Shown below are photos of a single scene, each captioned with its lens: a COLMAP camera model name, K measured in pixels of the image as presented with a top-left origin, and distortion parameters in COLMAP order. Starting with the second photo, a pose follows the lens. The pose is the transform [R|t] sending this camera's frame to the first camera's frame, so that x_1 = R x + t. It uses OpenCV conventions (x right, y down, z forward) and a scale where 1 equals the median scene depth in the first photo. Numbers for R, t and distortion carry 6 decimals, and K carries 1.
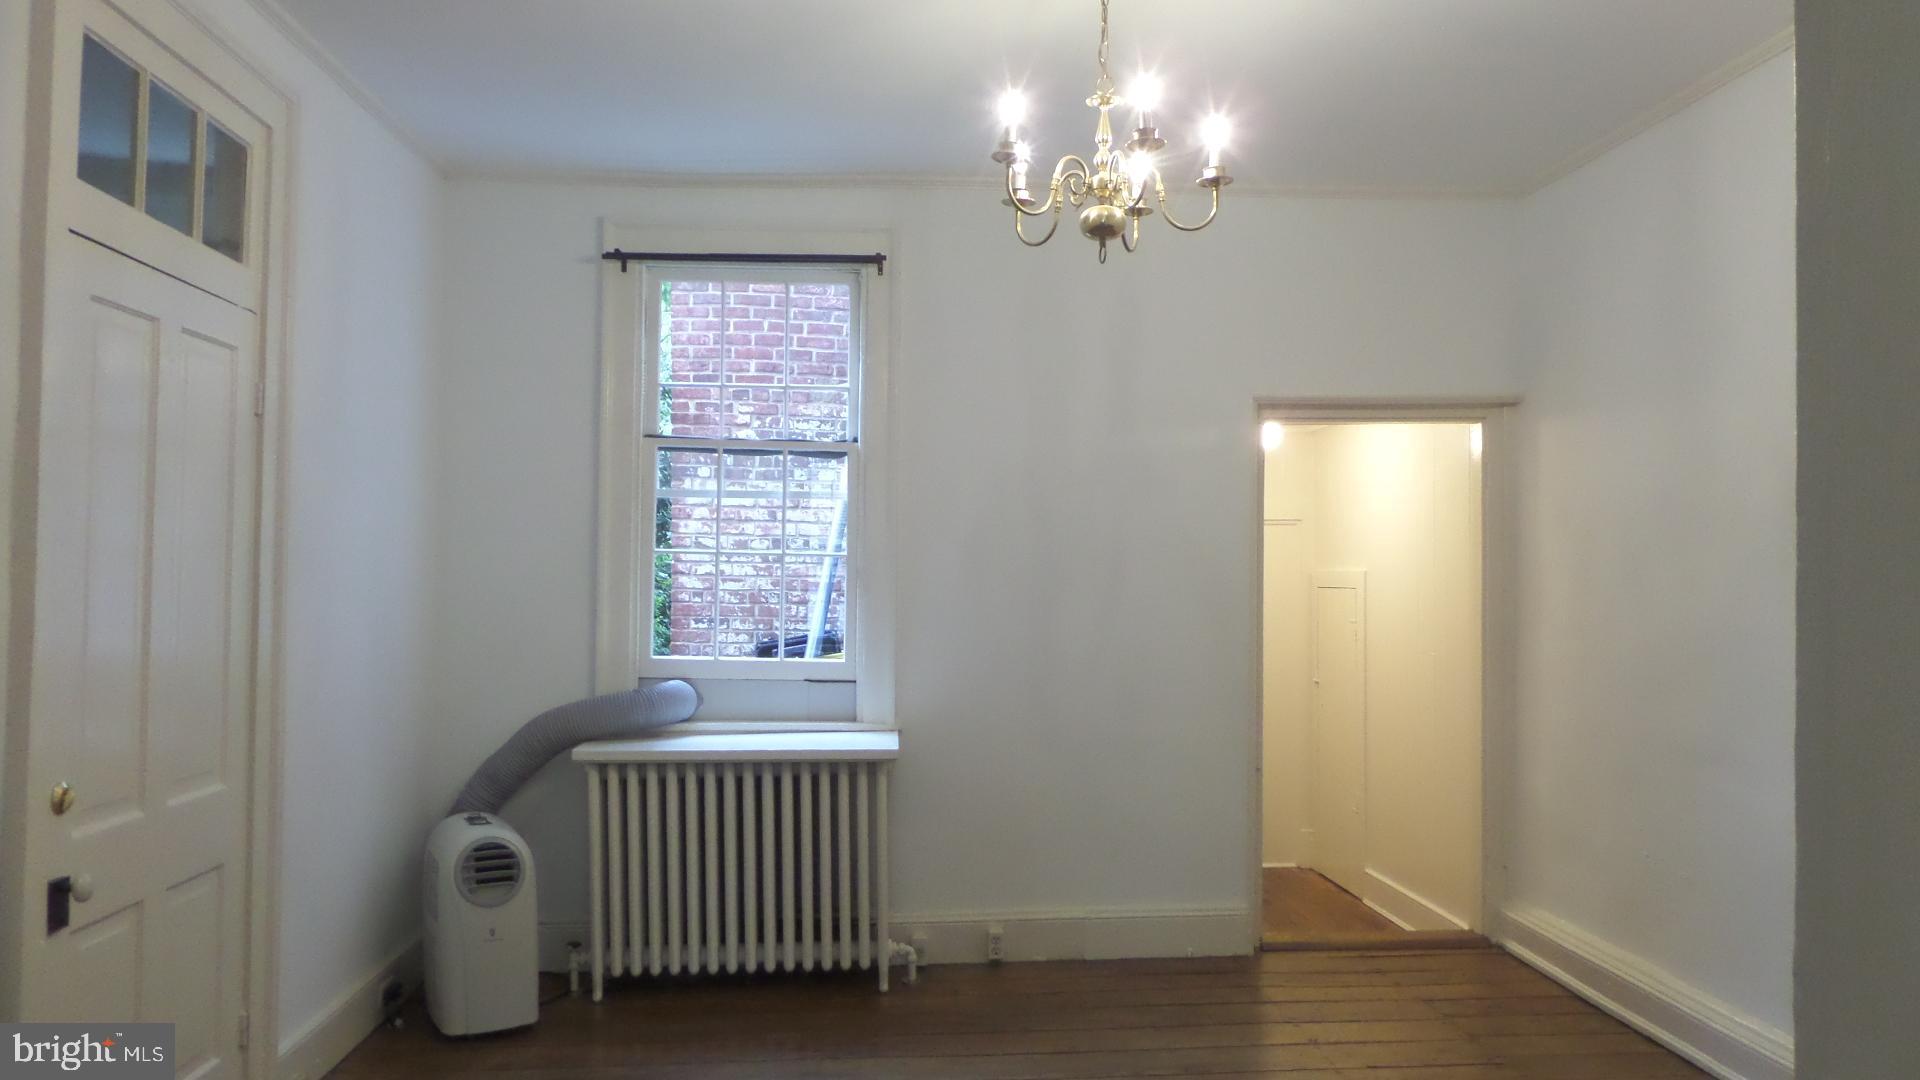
lens RADIAL K [[1375.4, 0, 951.9], [0, 1375.4, 531.3], [0, 0, 1]] dist [-0.058278, -0.011246]
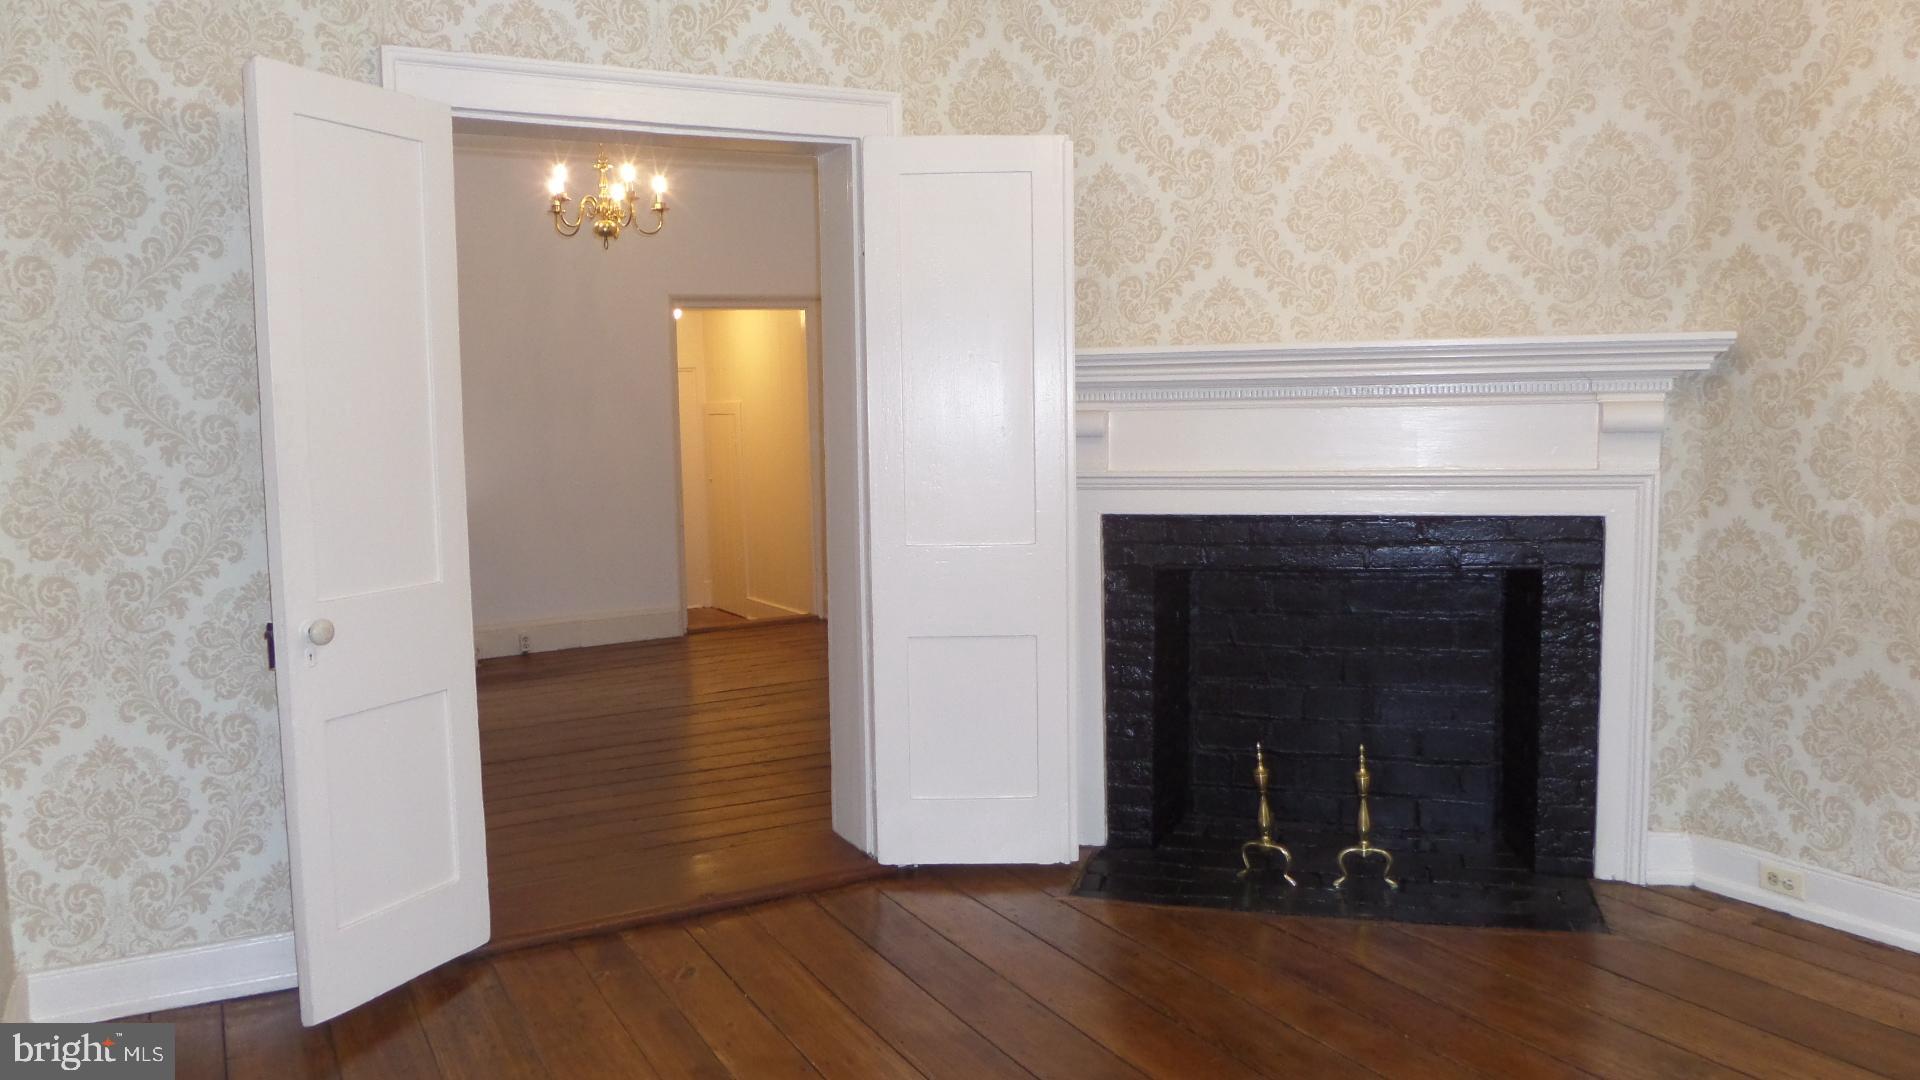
lens RADIAL K [[1375.4, 0, 950.2], [0, 1375.4, 535.5], [0, 0, 1]] dist [-0.058278, -0.011246]
pose [[0.904788, -0.069091, 0.420219, -0.189389], [0.016361, 0.991663, 0.127818, -0.017553], [-0.425547, -0.108773, 0.898375, -0.659648]]
